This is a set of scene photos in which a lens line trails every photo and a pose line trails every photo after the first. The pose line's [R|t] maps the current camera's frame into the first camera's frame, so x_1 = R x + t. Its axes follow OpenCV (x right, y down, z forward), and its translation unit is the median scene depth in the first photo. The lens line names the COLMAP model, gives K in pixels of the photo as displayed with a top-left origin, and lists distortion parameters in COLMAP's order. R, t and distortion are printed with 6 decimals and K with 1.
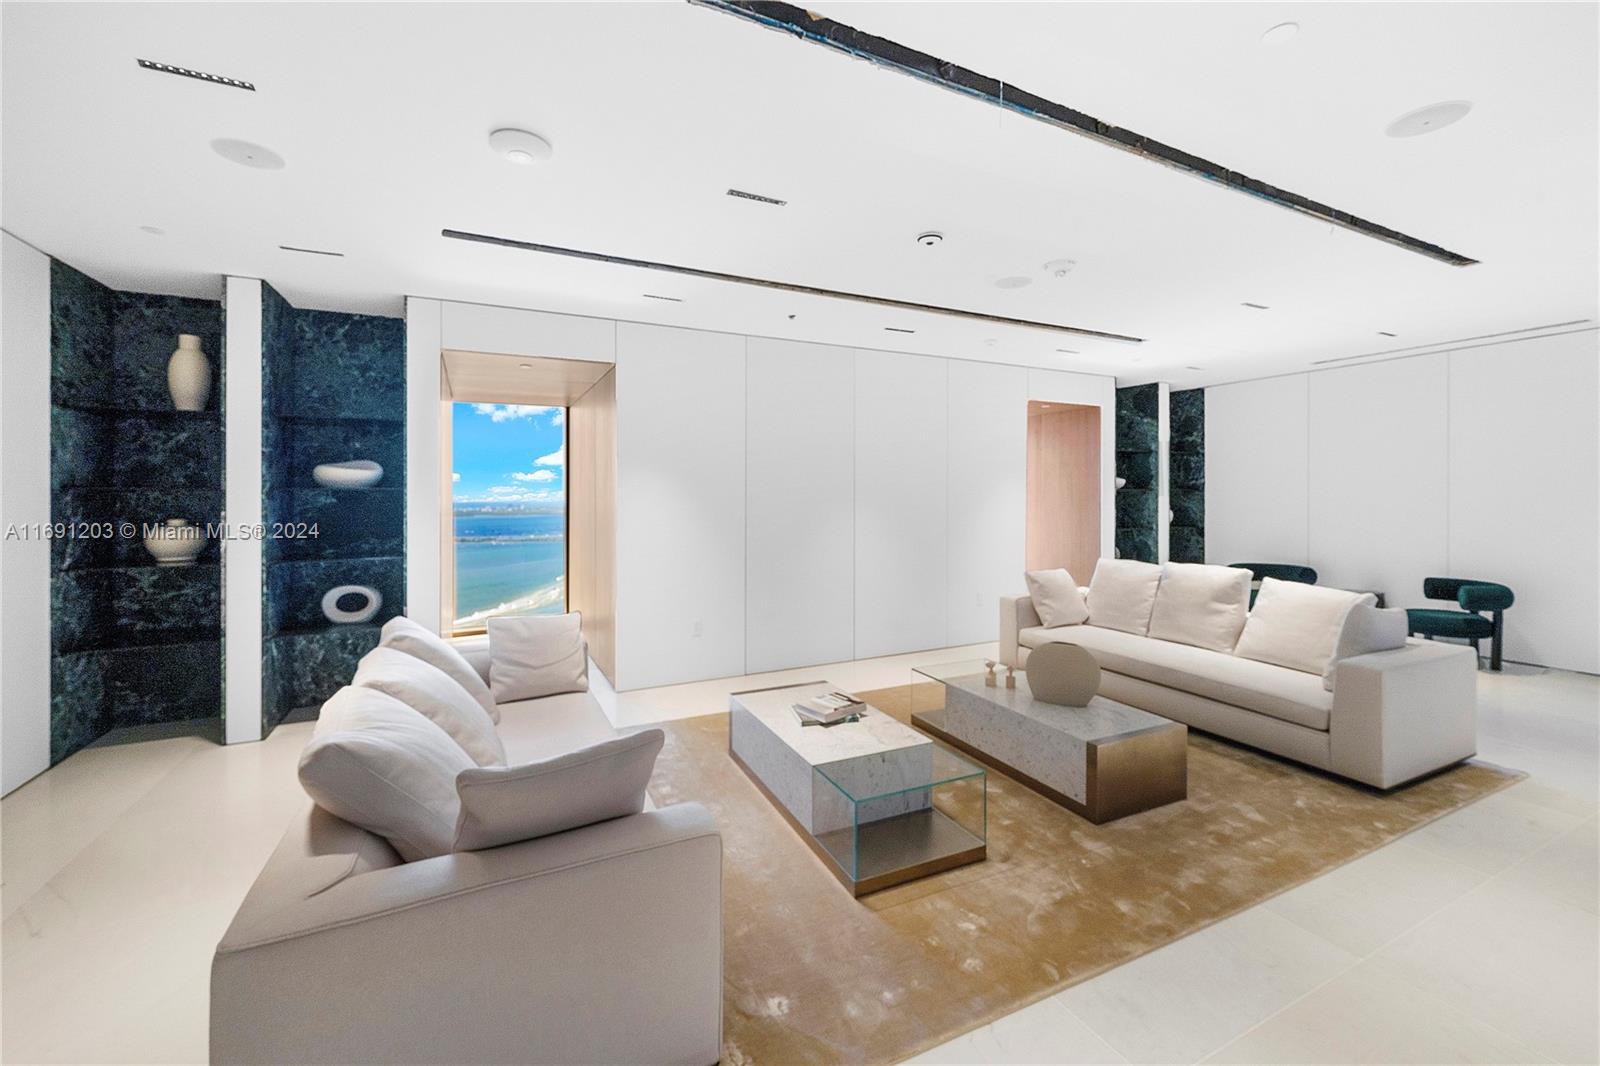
lens RADIAL K [[644.5, 0, 799.3], [0, 644.5, 498.1], [0, 0, 1]] dist [0.000762, 0.000095]
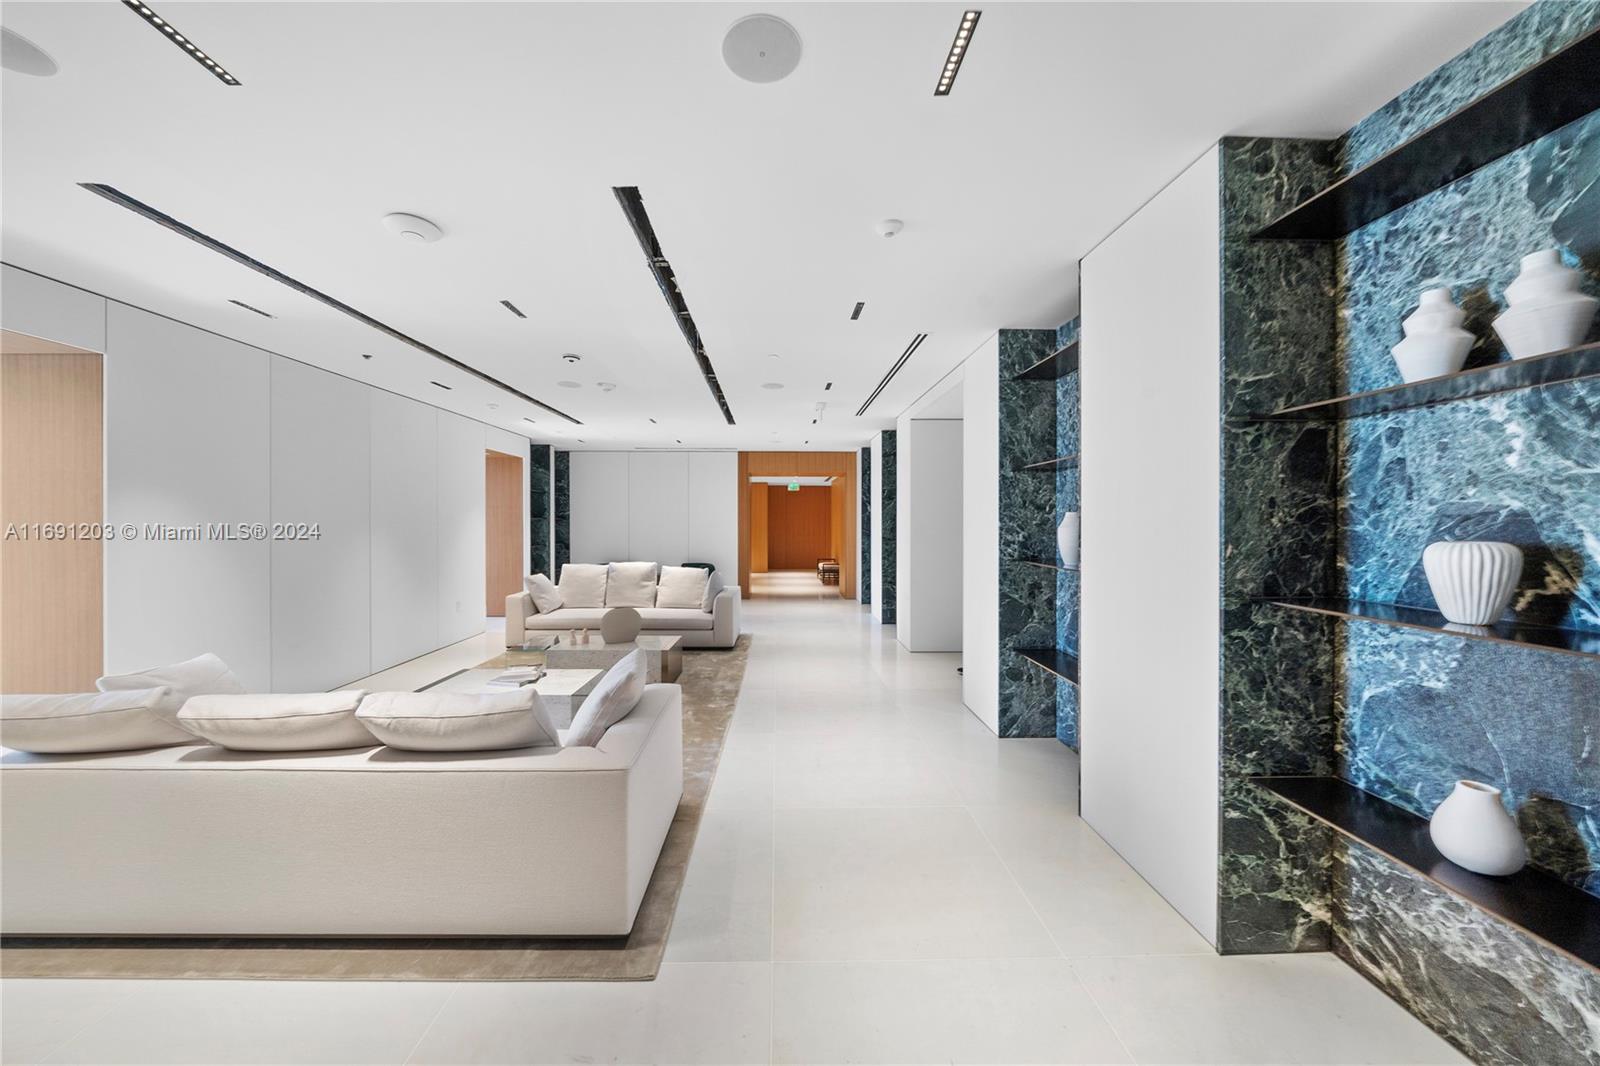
lens RADIAL K [[547.8, 0, 797.4], [0, 547.8, 525.5], [0, 0, 1]] dist [-0.003162, -0.000052]
pose [[0.414603, -0.005018, 0.909988, -0.507358], [0.001708, 0.999987, 0.004736, -0.002046], [-0.910001, -0.000410, 0.414607, -0.028350]]
